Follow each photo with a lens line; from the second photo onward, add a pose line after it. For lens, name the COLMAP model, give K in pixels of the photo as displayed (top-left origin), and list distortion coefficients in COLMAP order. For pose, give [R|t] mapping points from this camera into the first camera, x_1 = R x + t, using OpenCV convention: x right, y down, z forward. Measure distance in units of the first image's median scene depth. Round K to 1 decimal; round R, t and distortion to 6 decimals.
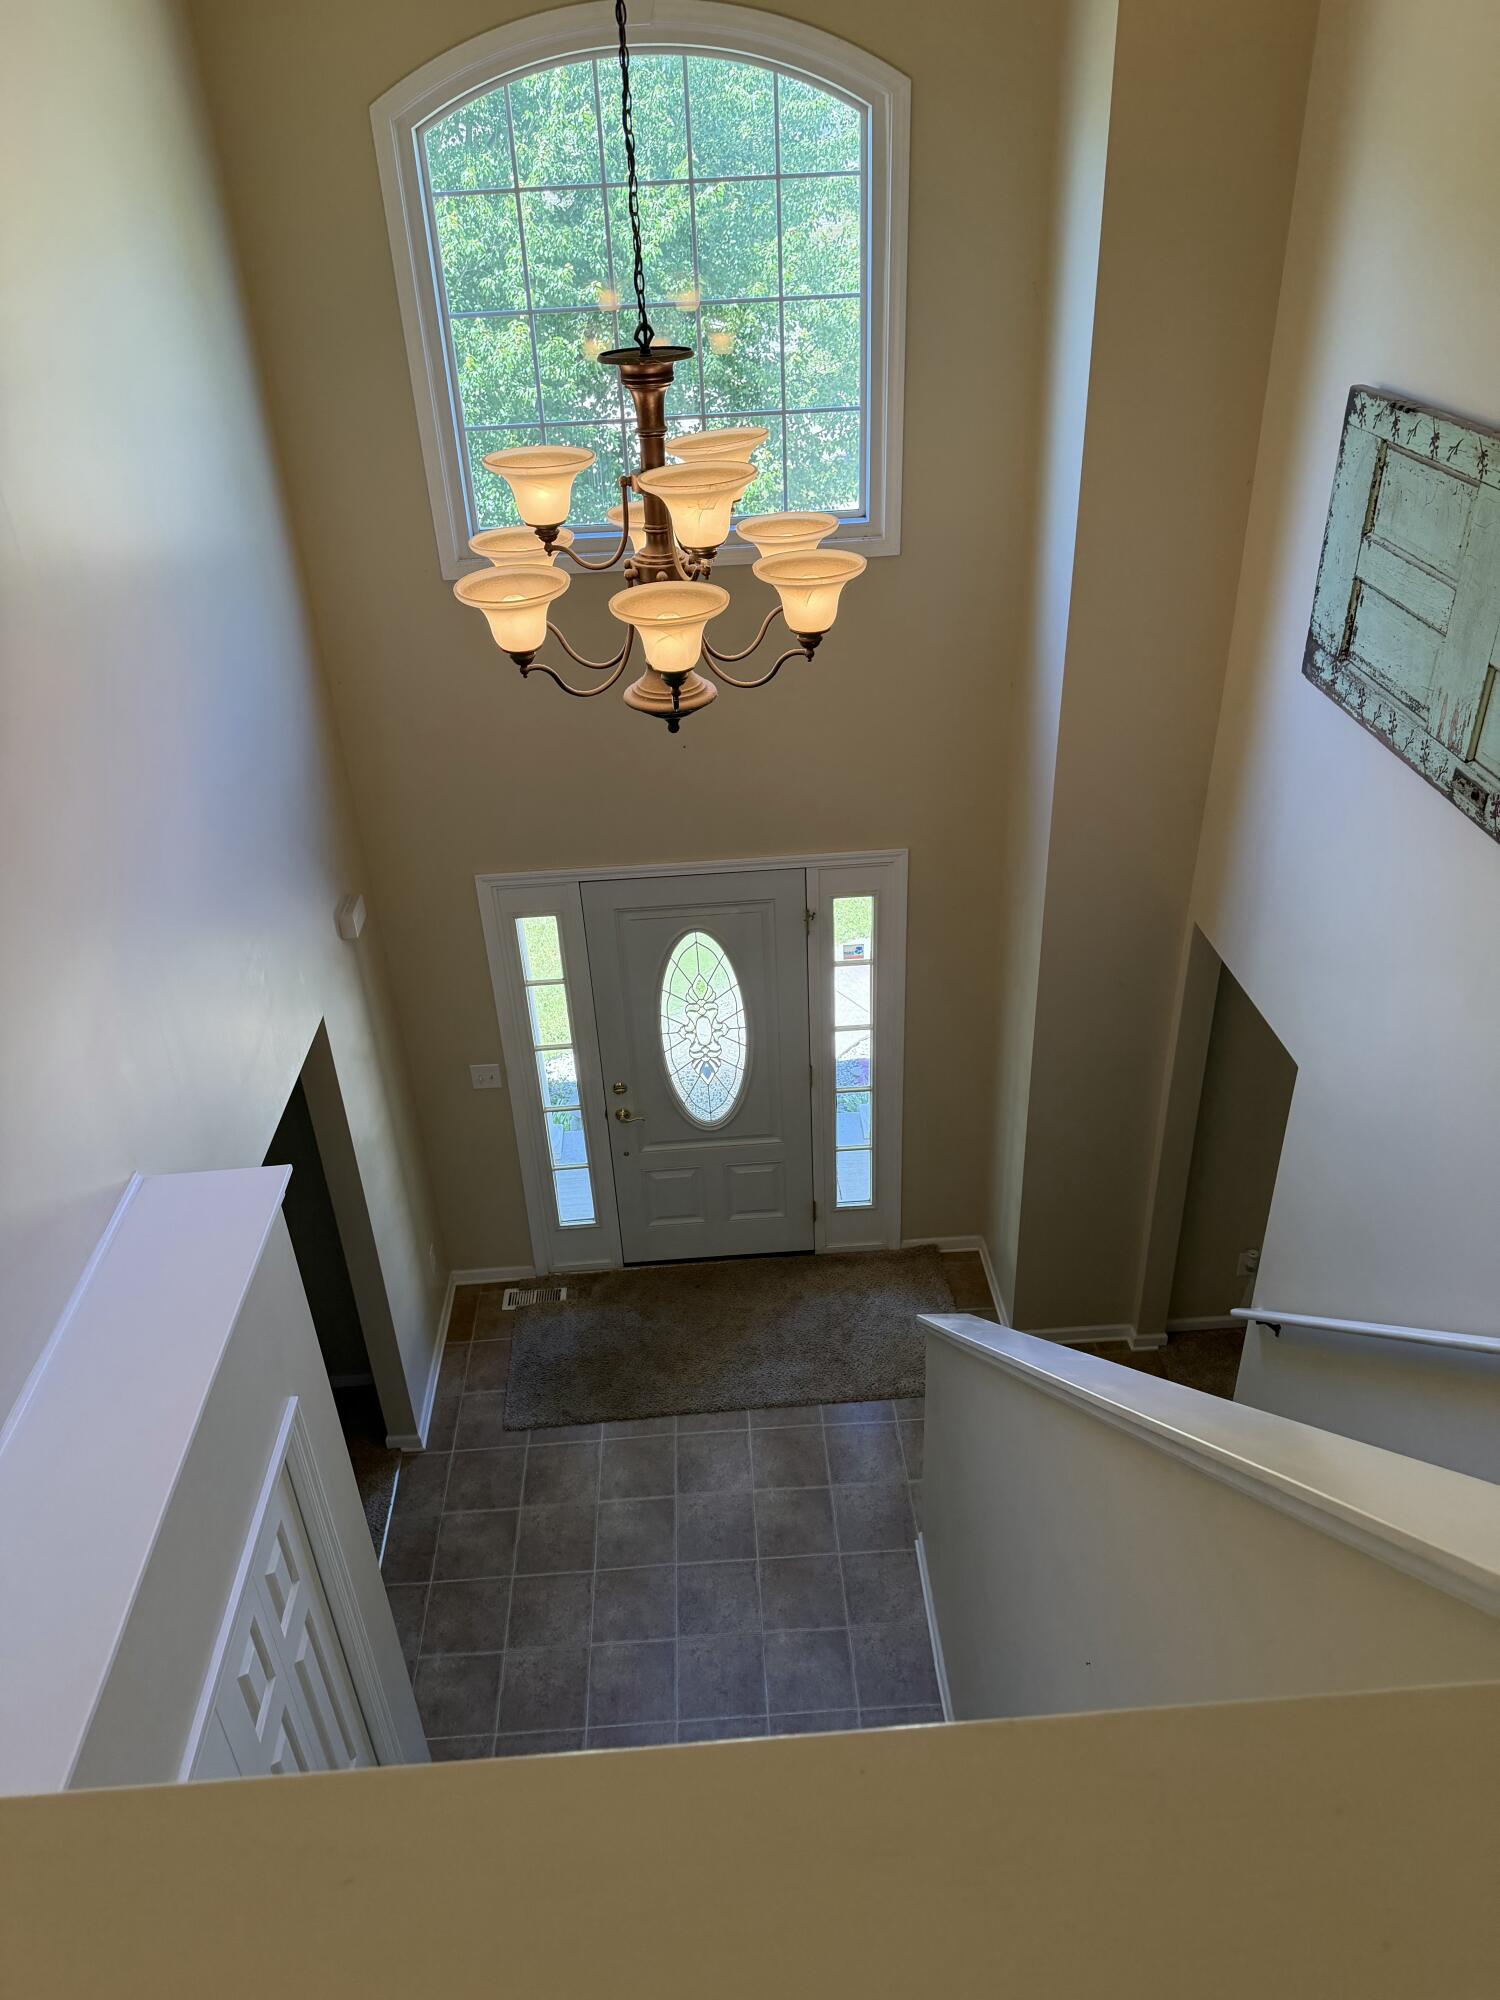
lens RADIAL K [[1397.2, 0, 750.0], [0, 1397.2, 1000.0], [0, 0, 1]] dist [0.143449, -0.203094]
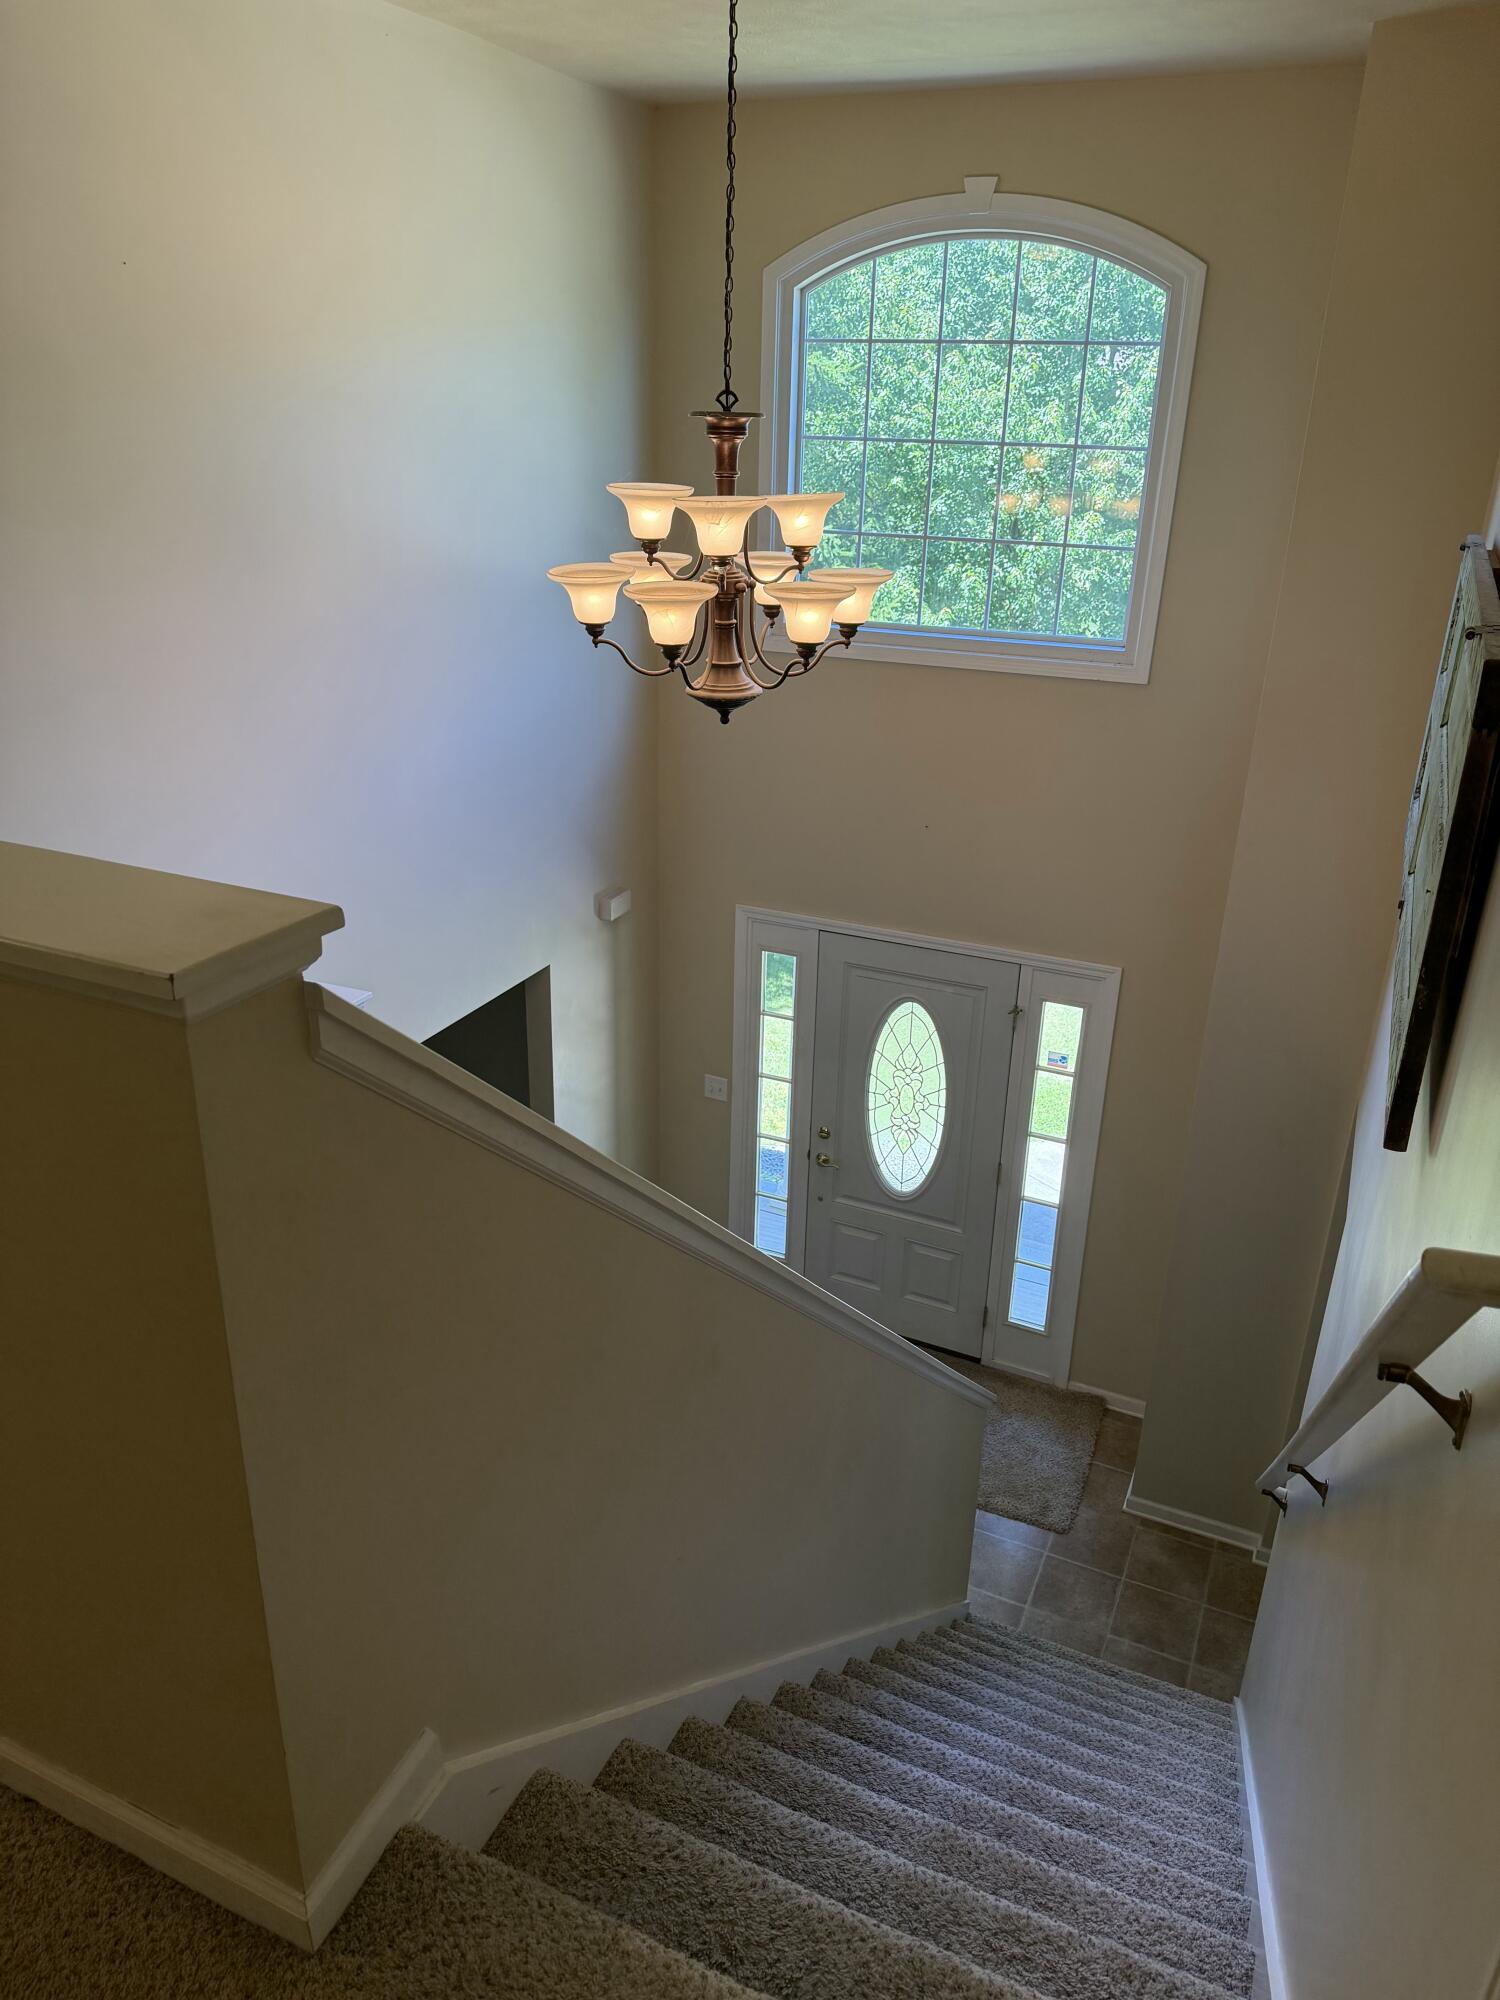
lens RADIAL K [[1404.7, 0, 750.0], [0, 1404.7, 1000.0], [0, 0, 1]] dist [0.179122, -0.358220]
pose [[0.882338, 0.234279, -0.408158, 0.295238], [-0.289432, 0.954008, -0.078091, 0.071290], [0.371090, 0.187037, 0.909565, -0.030492]]
